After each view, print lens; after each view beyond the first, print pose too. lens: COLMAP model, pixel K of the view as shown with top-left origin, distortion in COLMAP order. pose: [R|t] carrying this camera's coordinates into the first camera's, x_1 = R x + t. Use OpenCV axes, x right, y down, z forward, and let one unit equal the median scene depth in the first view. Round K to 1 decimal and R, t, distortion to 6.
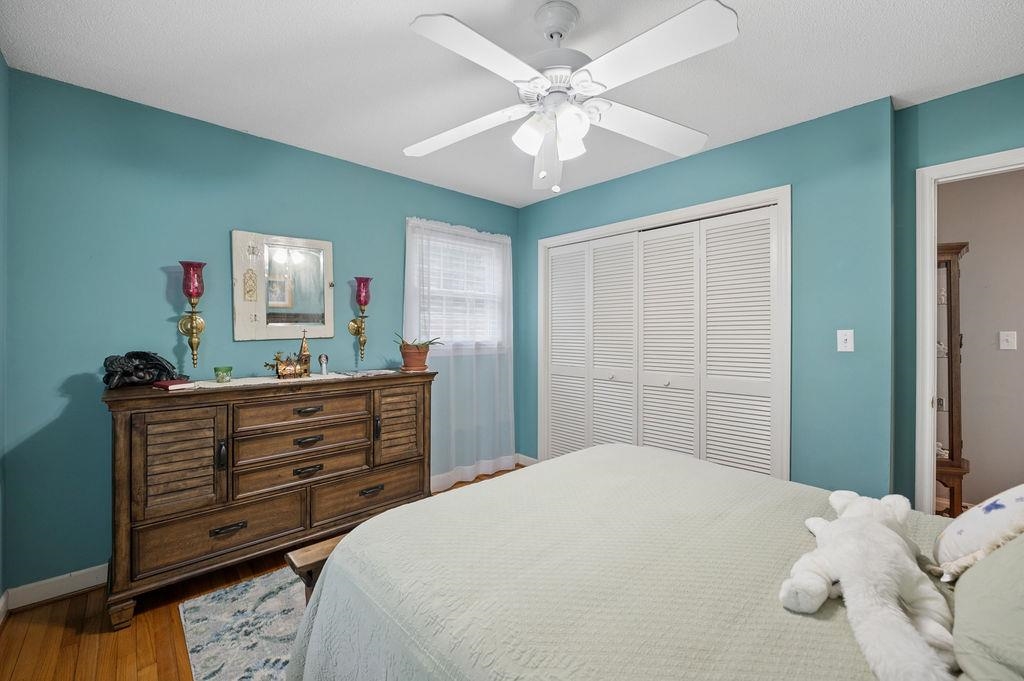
lens RADIAL K [[409.2, 0, 511.8], [0, 409.2, 336.4], [0, 0, 1]] dist [-0.018214, 0.000043]
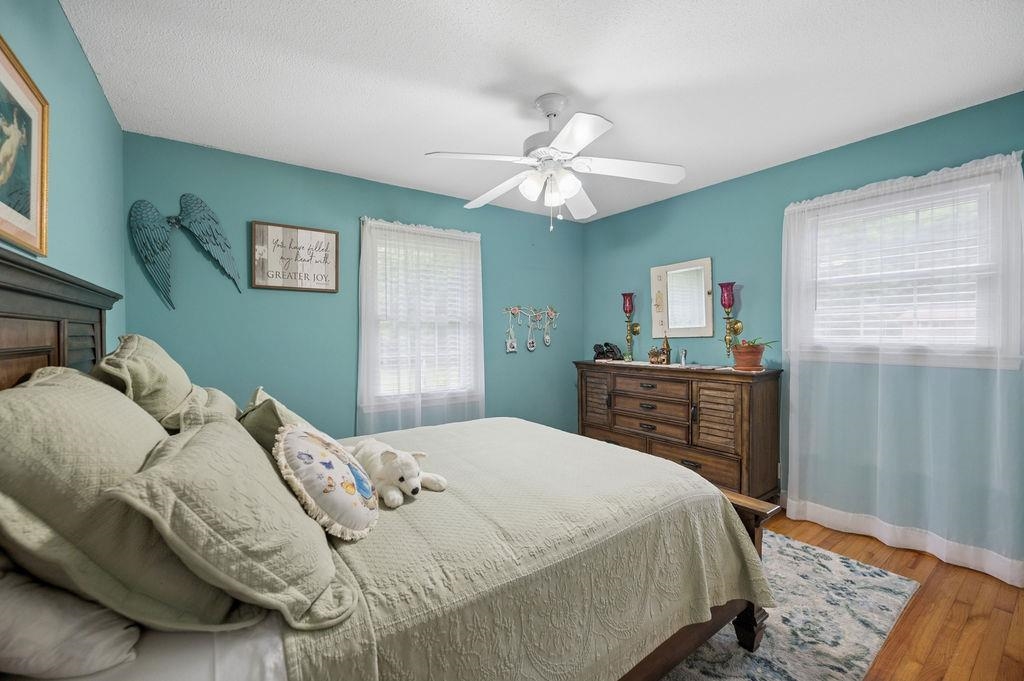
lens RADIAL K [[409.2, 0, 510.2], [0, 409.2, 334.9], [0, 0, 1]] dist [-0.018214, 0.000043]
pose [[-0.129861, 0.006903, -0.991508, 0.923020], [0.000177, 0.999976, 0.006938, -0.011236], [0.991532, 0.000726, -0.129859, 0.633516]]
